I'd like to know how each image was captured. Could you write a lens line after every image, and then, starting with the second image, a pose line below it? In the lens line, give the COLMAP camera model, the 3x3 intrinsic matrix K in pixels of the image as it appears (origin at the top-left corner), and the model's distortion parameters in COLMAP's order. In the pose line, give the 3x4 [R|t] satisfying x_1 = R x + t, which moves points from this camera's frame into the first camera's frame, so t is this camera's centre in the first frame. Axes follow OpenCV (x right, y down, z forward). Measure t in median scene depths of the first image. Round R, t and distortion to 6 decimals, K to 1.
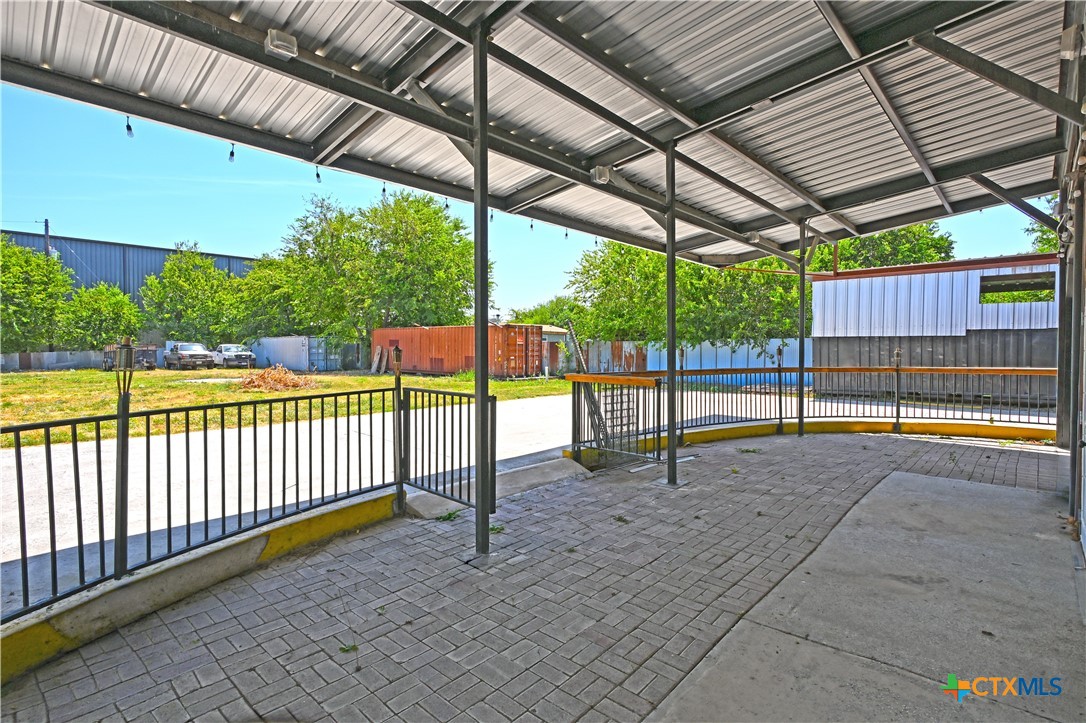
lens RADIAL K [[529.6, 0, 543.6], [0, 529.6, 361.5], [0, 0, 1]] dist [0.002837, 0.001922]
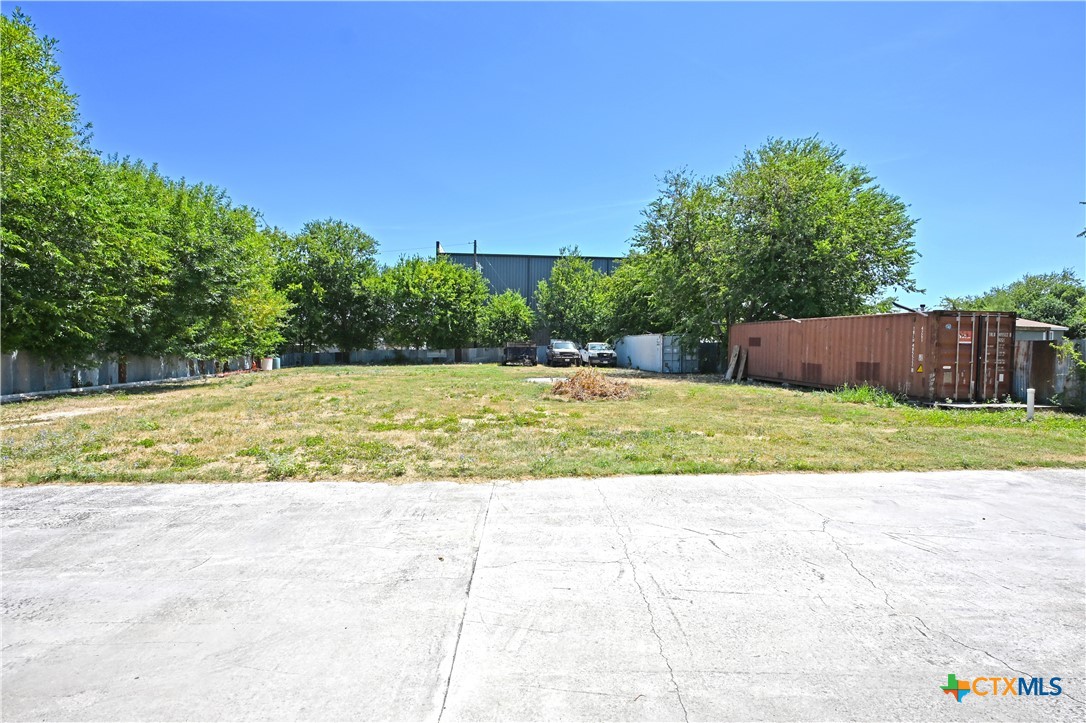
lens RADIAL K [[539.5, 0, 536.9], [0, 539.5, 361.4], [0, 0, 1]] dist [0.000616, 0.000820]
pose [[0.760959, 0.027547, -0.648214, -0.010858], [-0.027601, 0.999568, 0.010077, -0.004415], [0.648212, 0.010223, 0.761391, 0.157122]]
